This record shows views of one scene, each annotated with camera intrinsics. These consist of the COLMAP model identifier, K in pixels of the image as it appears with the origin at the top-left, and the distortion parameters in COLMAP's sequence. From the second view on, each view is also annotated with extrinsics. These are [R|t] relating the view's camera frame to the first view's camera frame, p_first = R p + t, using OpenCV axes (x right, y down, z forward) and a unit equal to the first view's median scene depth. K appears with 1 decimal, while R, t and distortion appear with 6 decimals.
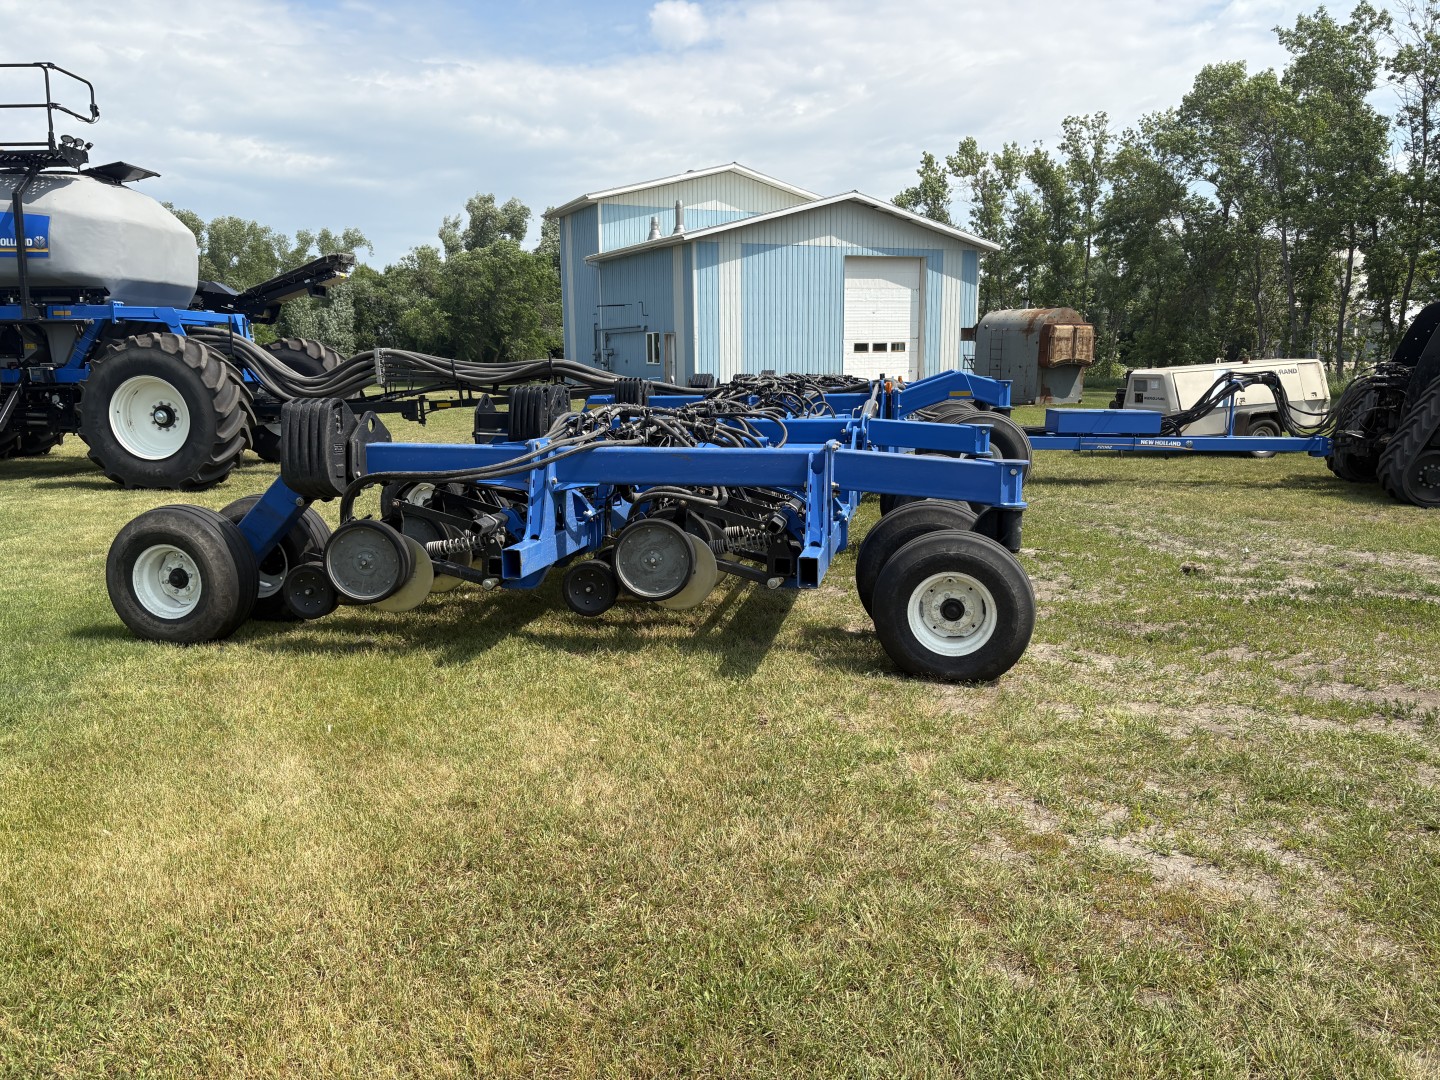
lens RADIAL K [[1074.0, 0, 701.2], [0, 1074.0, 536.9], [0, 0, 1]] dist [0.007002, -0.000696]
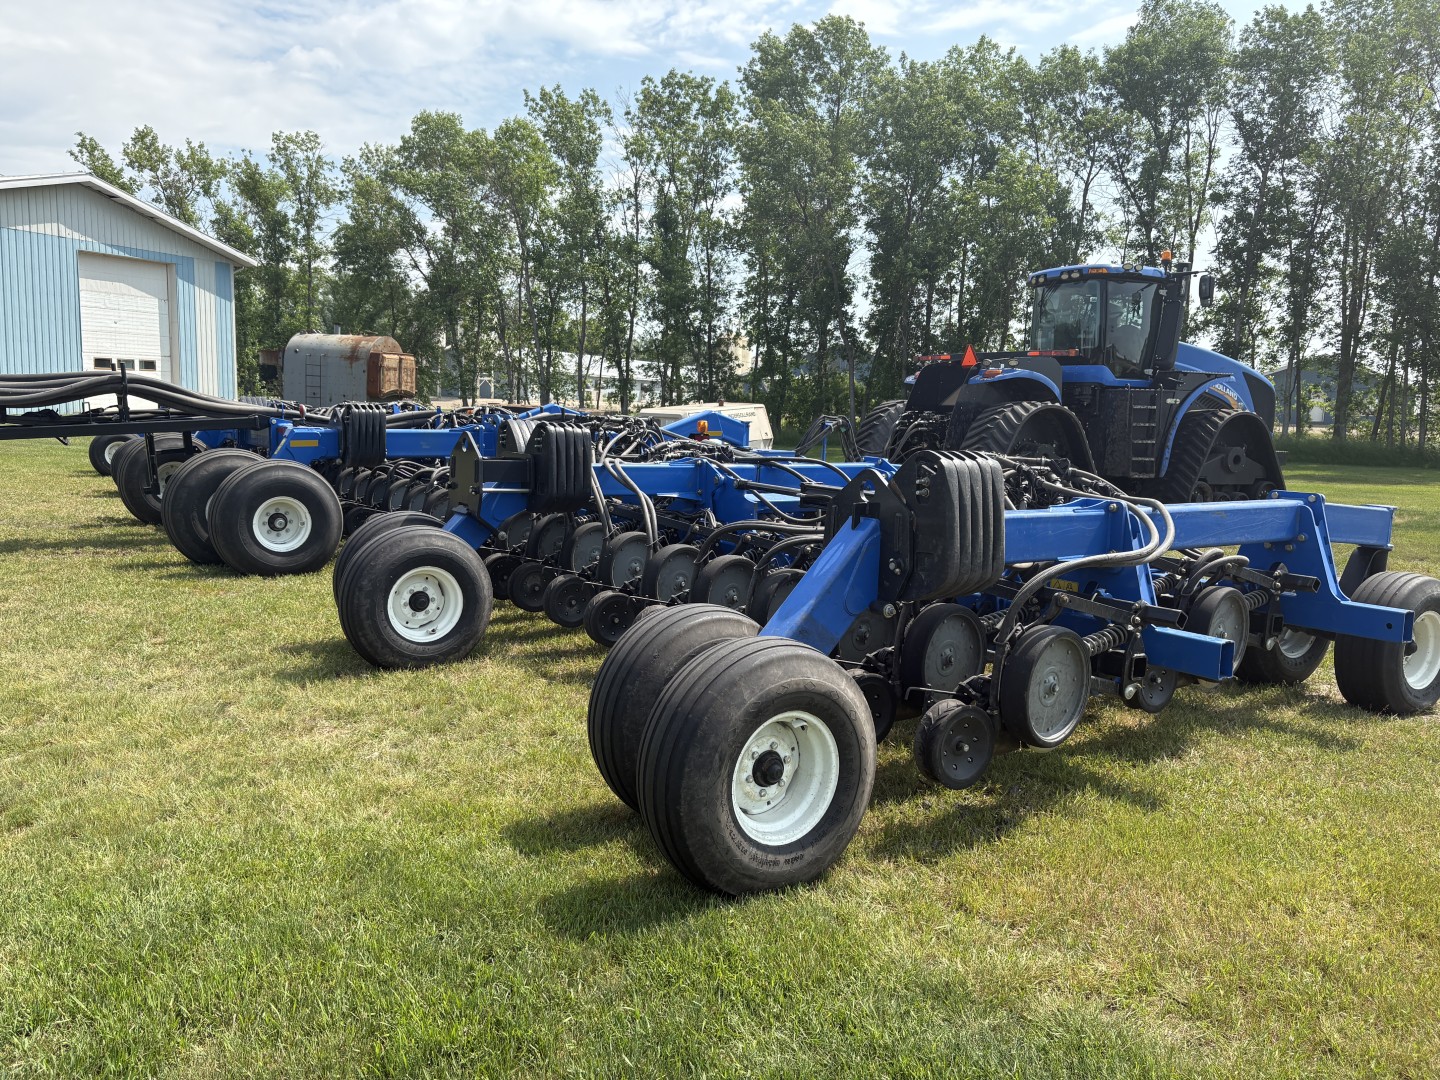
lens RADIAL K [[1088.7, 0, 713.7], [0, 1088.7, 540.6], [0, 0, 1]] dist [0.039424, -0.031667]
pose [[0.711403, -0.059980, 0.700220, -0.118446], [0.077133, 0.996996, 0.007037, -0.011448], [-0.698538, 0.049004, 0.713893, 0.079831]]
